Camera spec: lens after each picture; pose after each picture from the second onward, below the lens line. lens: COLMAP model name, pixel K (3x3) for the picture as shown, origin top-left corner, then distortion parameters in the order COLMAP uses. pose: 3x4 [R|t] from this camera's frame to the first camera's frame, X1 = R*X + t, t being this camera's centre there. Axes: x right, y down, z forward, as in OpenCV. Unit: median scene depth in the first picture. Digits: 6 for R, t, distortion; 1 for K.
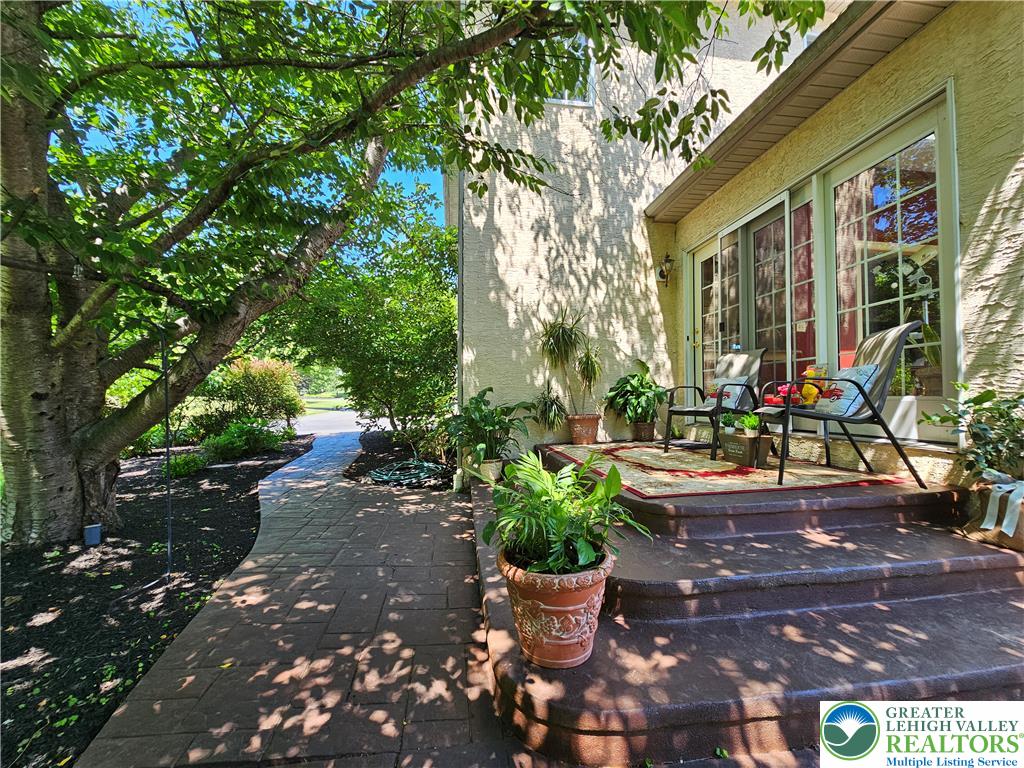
lens RADIAL K [[411.2, 0, 516.3], [0, 411.2, 383.8], [0, 0, 1]] dist [0.002476, -0.000065]
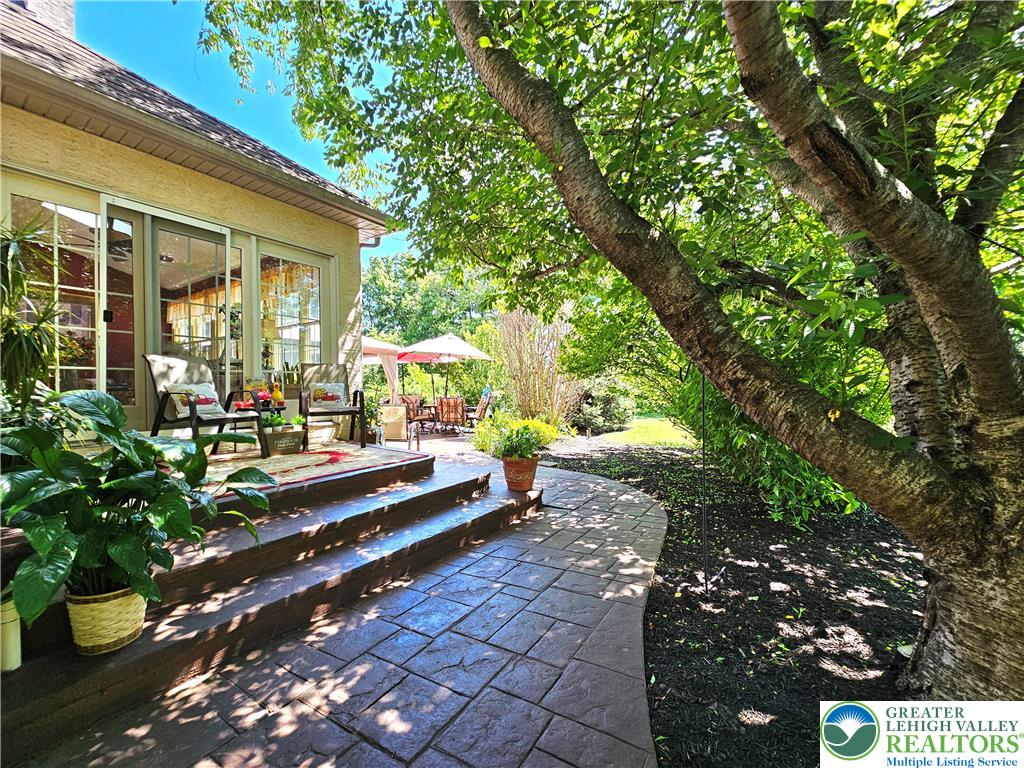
lens RADIAL K [[411.2, 0, 514.2], [0, 411.2, 388.0], [0, 0, 1]] dist [0.002476, -0.000065]
pose [[-0.734374, 0.008914, 0.678687, -1.296519], [-0.006479, 0.999776, -0.020142, 0.016109], [-0.678714, -0.019189, -0.734152, 2.255704]]
